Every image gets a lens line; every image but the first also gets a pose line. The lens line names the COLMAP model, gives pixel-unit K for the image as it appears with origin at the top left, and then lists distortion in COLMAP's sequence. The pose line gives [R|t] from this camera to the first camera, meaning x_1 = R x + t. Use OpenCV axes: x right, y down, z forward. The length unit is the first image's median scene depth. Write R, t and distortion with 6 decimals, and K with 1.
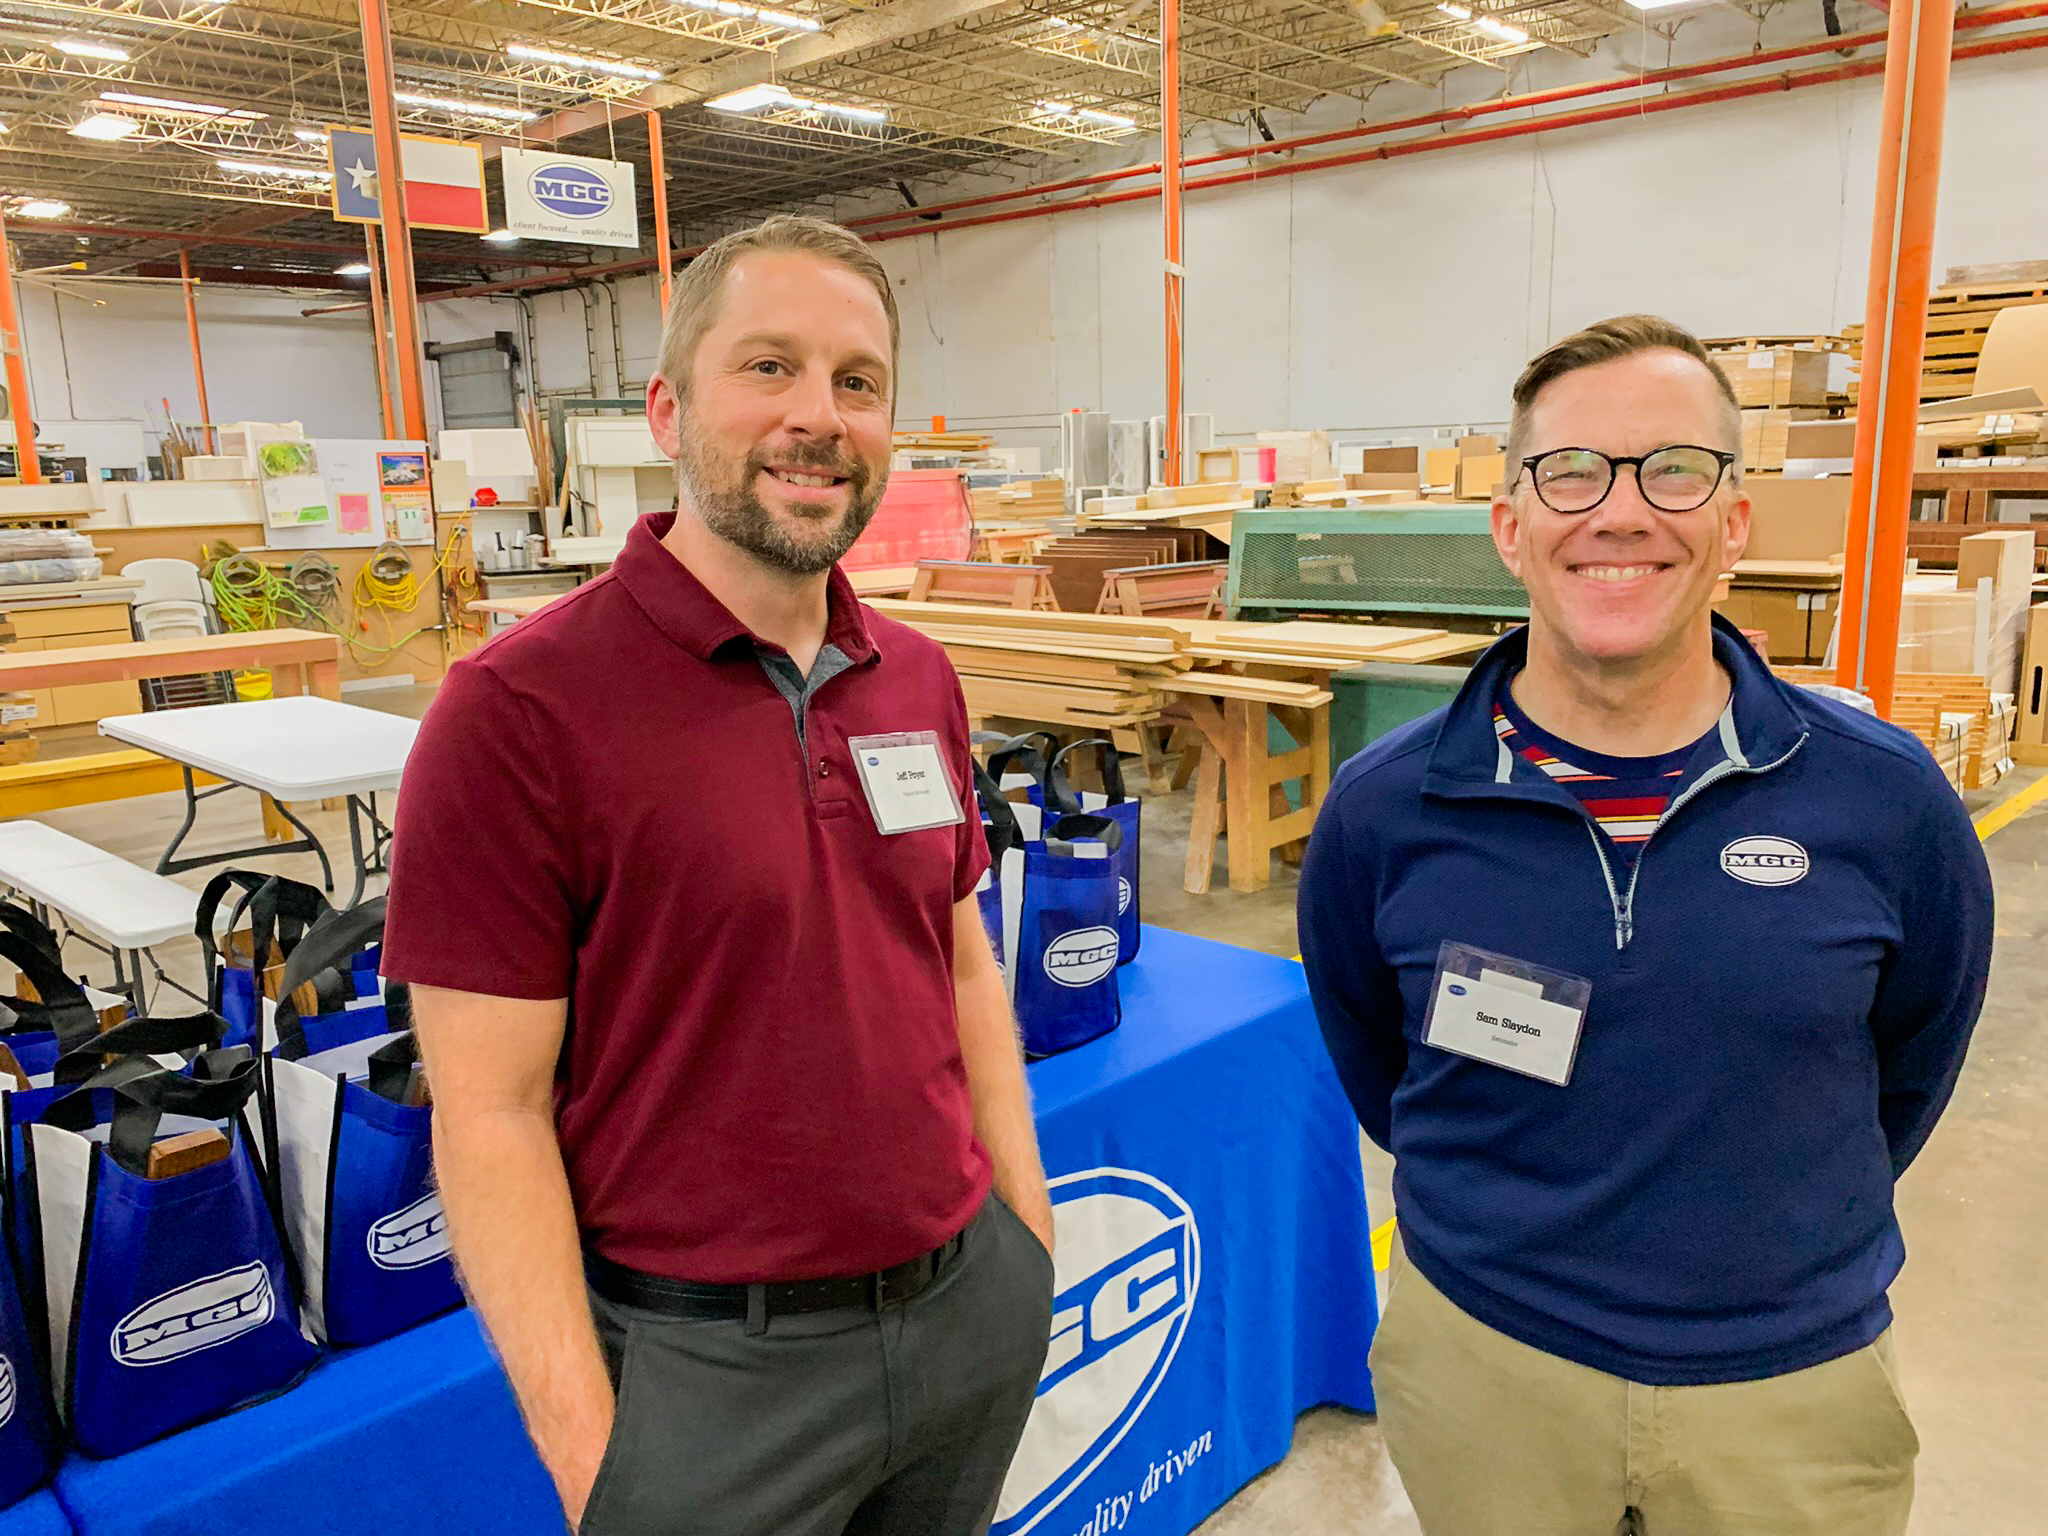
lens RADIAL K [[1573.2, 0, 1028.6], [0, 1573.2, 772.6], [0, 0, 1]] dist [-0.001302, -0.006316]
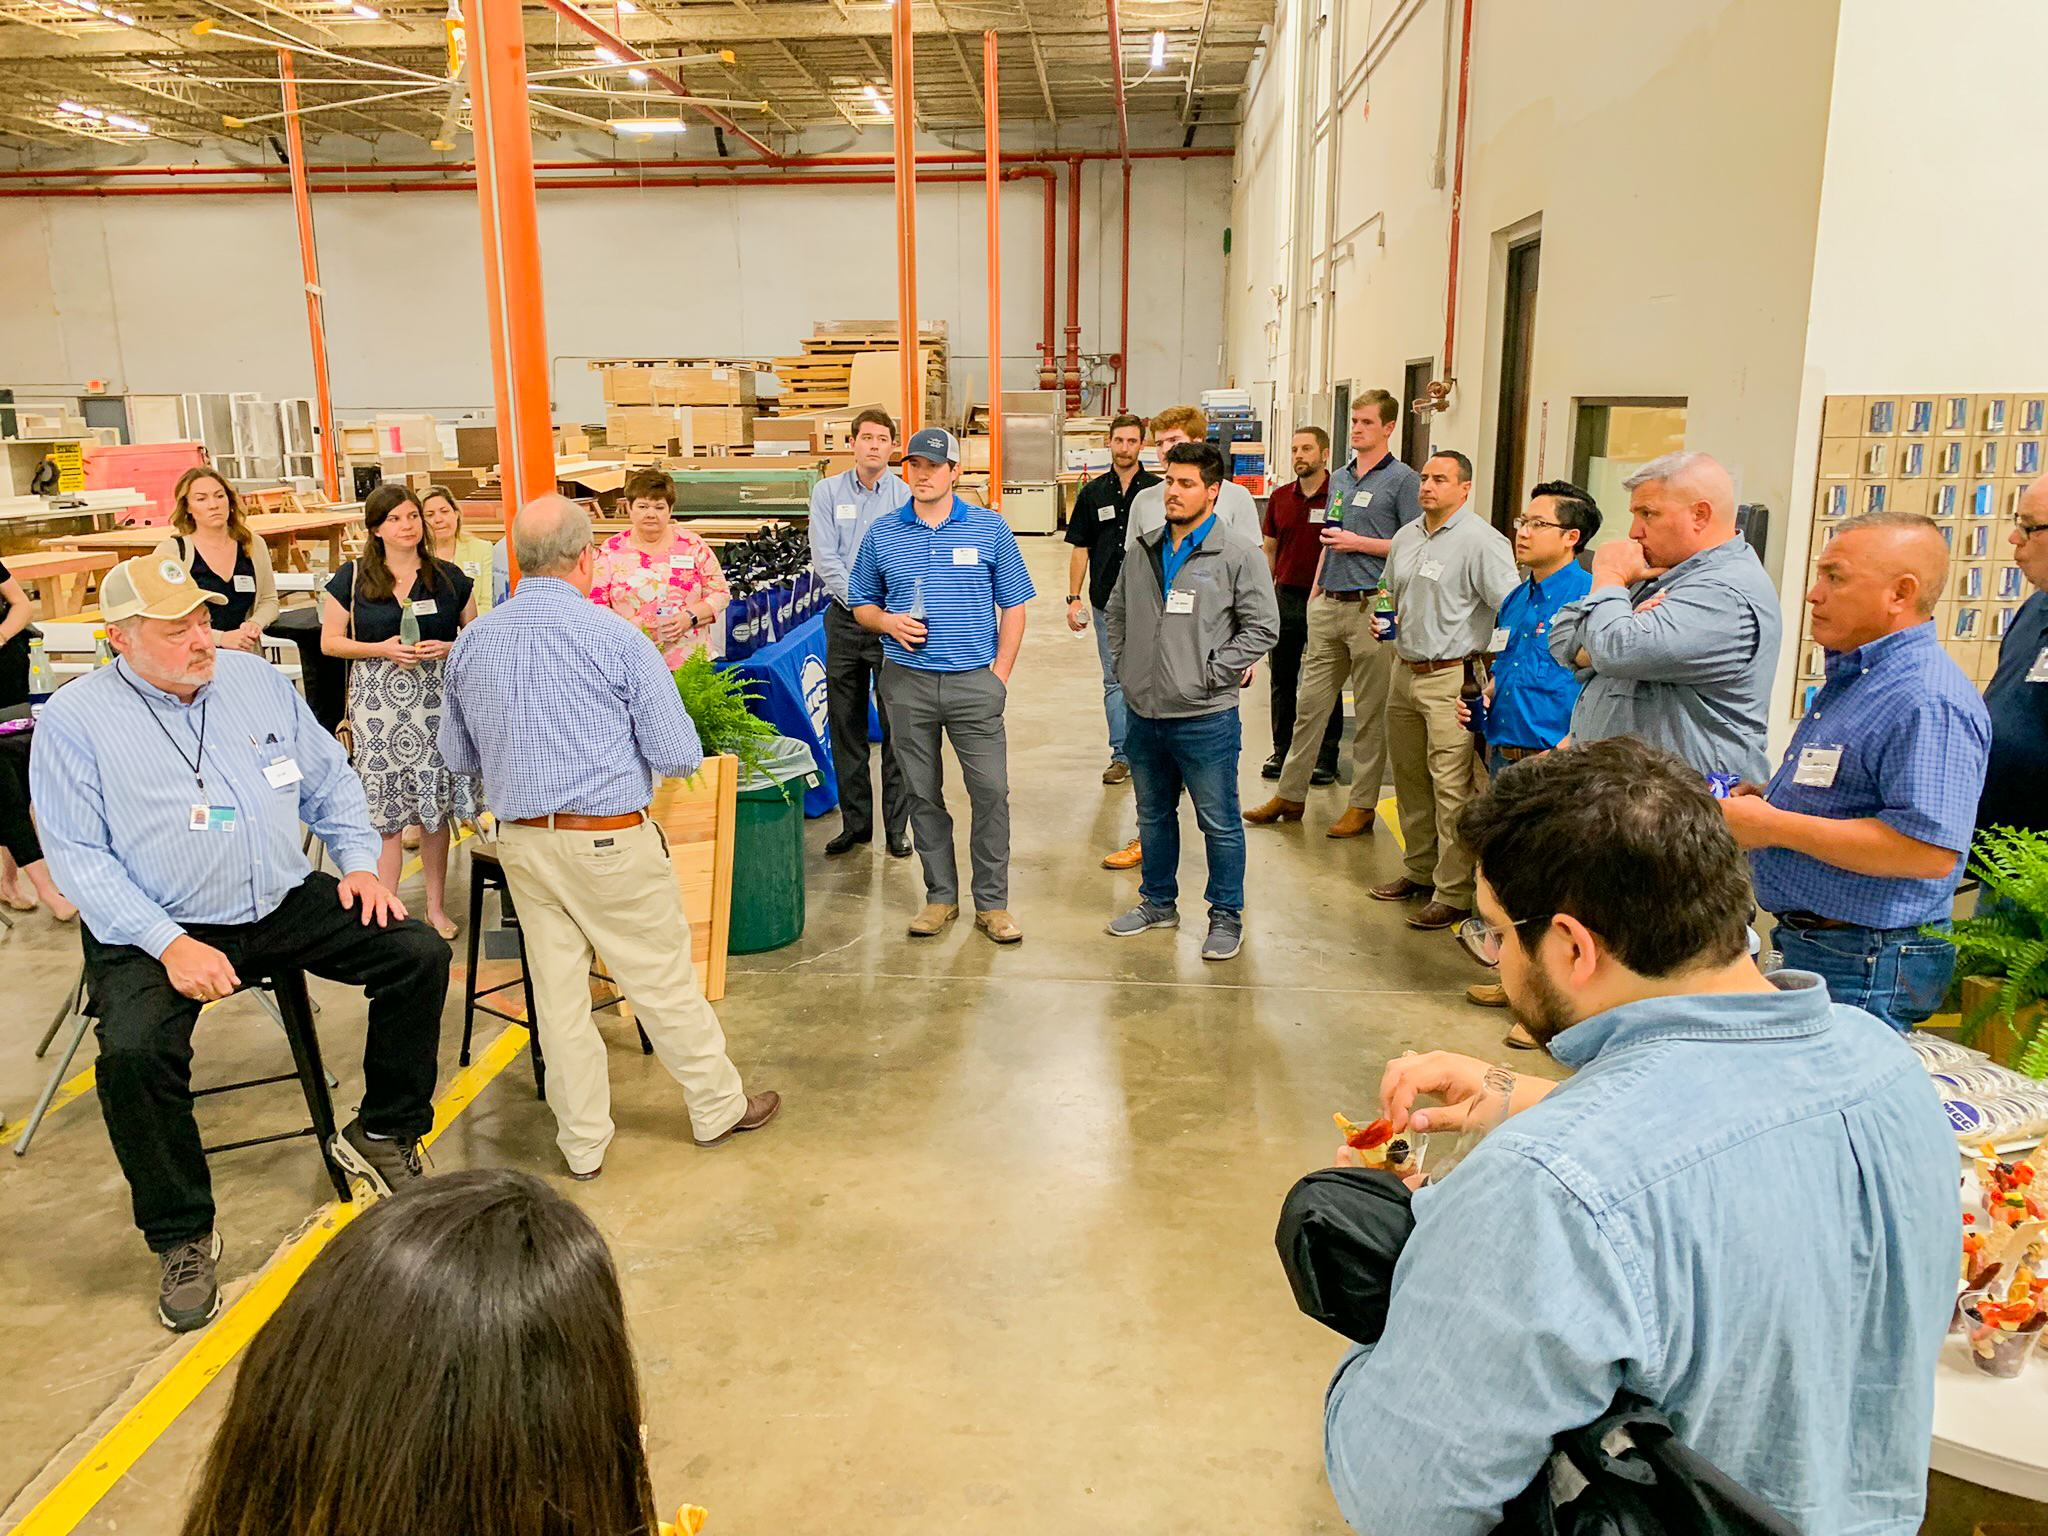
lens RADIAL K [[1573.2, 0, 1025.2], [0, 1573.2, 768.1], [0, 0, 1]] dist [-0.001302, -0.006316]
pose [[0.764673, -0.123281, 0.632516, -0.238552], [0.112359, 0.992002, 0.057511, 0.048657], [-0.634548, 0.027092, 0.772409, -0.272353]]
